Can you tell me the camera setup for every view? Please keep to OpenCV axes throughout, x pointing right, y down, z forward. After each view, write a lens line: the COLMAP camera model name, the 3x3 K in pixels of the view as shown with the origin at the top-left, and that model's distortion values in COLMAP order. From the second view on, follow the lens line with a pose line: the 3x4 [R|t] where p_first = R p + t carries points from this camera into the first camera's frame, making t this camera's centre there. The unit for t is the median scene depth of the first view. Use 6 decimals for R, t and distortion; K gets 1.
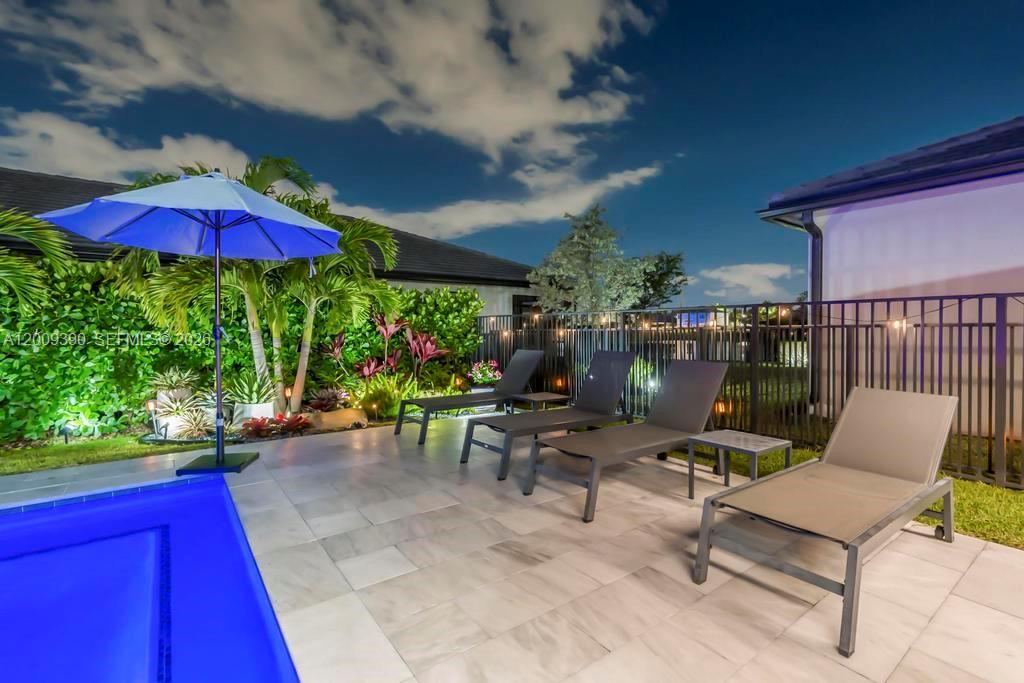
lens RADIAL K [[453.5, 0, 534.6], [0, 453.5, 334.2], [0, 0, 1]] dist [0.009211, 0.001767]
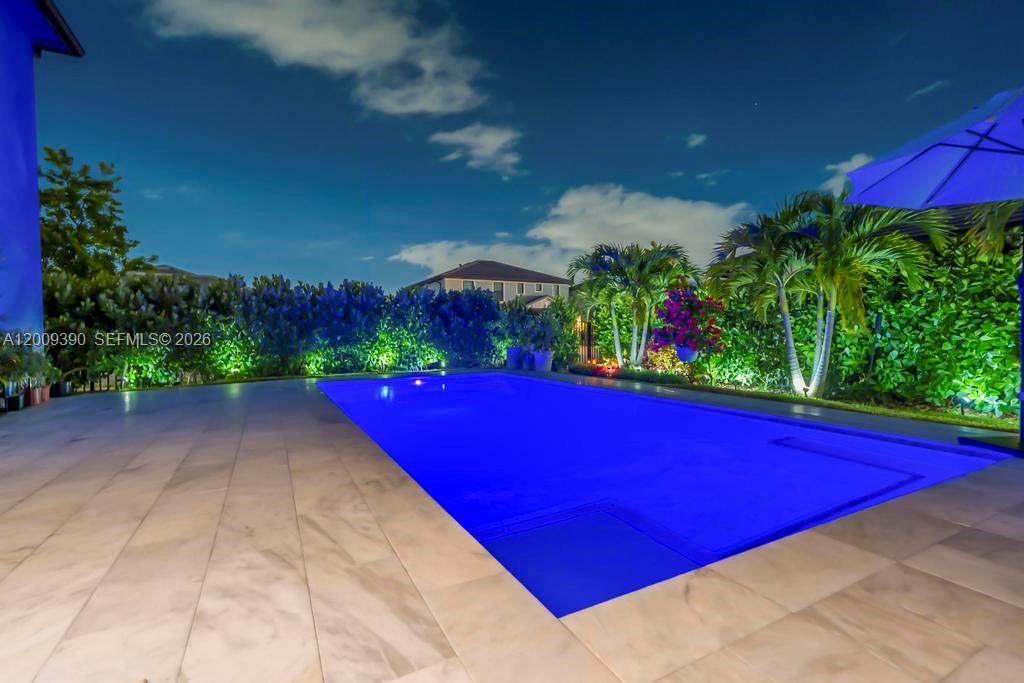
lens RADIAL K [[453.5, 0, 491.6], [0, 453.5, 345.8], [0, 0, 1]] dist [0.009211, 0.001767]
pose [[-0.194667, 0.028181, -0.980464, 0.199818], [-0.003648, 0.999559, 0.029454, 0.060167], [0.980863, 0.009311, -0.194479, 0.169755]]
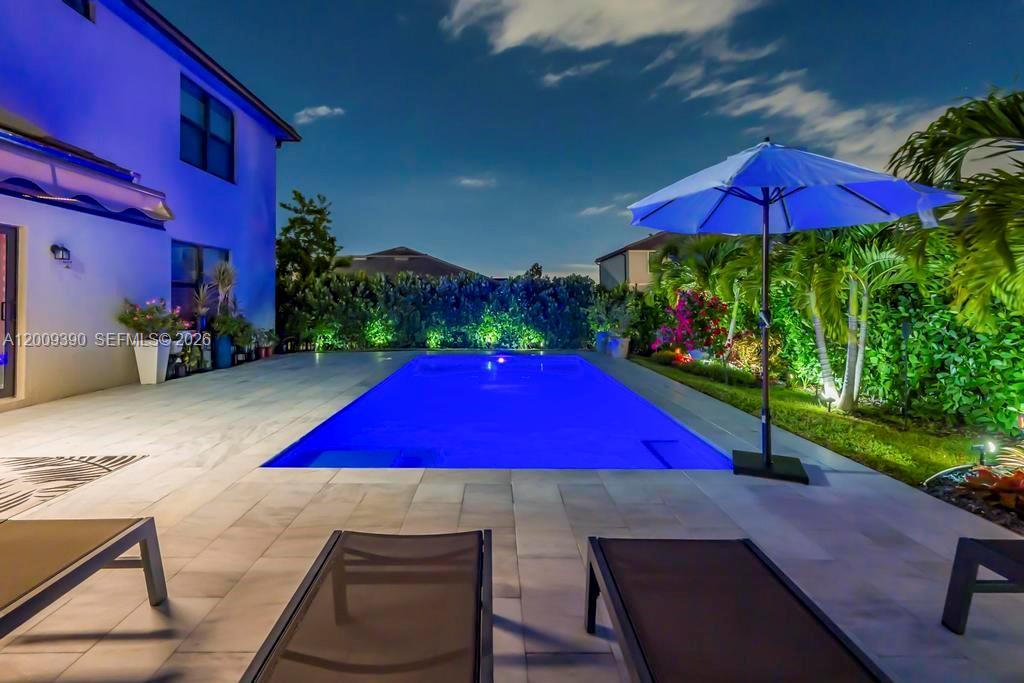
lens RADIAL K [[453.5, 0, 476.7], [0, 453.5, 311.7], [0, 0, 1]] dist [0.009211, 0.001767]
pose [[-0.613916, 0.010026, -0.789308, 0.267601], [-0.015671, 0.999567, 0.024886, -0.026571], [0.789216, 0.027647, -0.613493, 0.794636]]
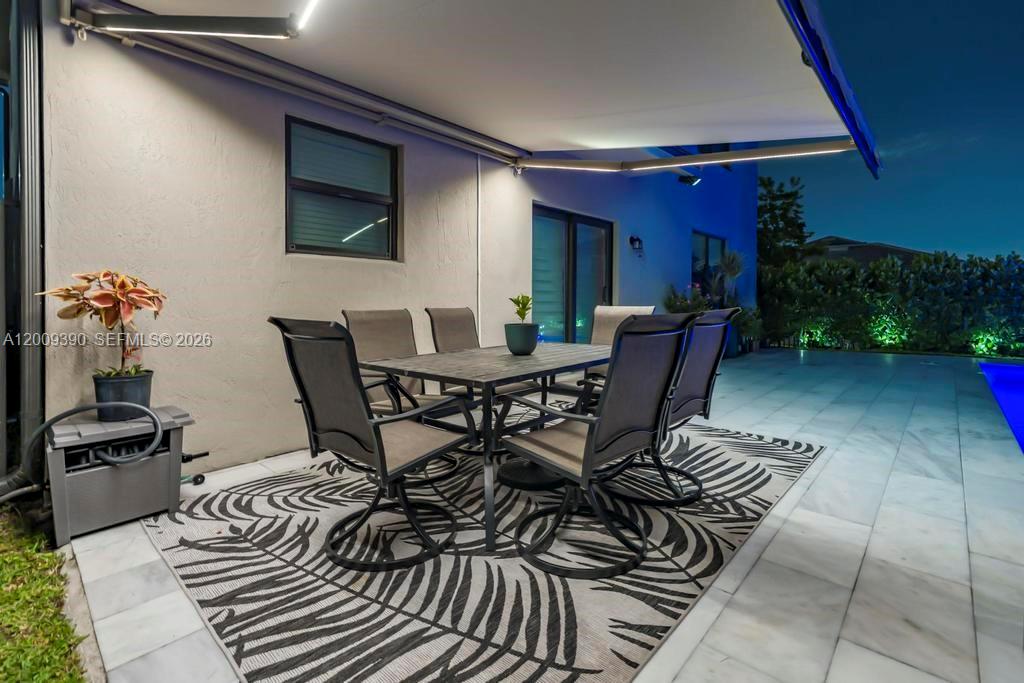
lens RADIAL K [[453.5, 0, 547.1], [0, 453.5, 307.0], [0, 0, 1]] dist [0.009211, 0.001767]
pose [[-0.979999, -0.005160, -0.198938, 0.518062], [-0.010616, 0.999596, 0.026366, 0.022059], [0.198721, 0.027951, -0.979657, 0.494192]]
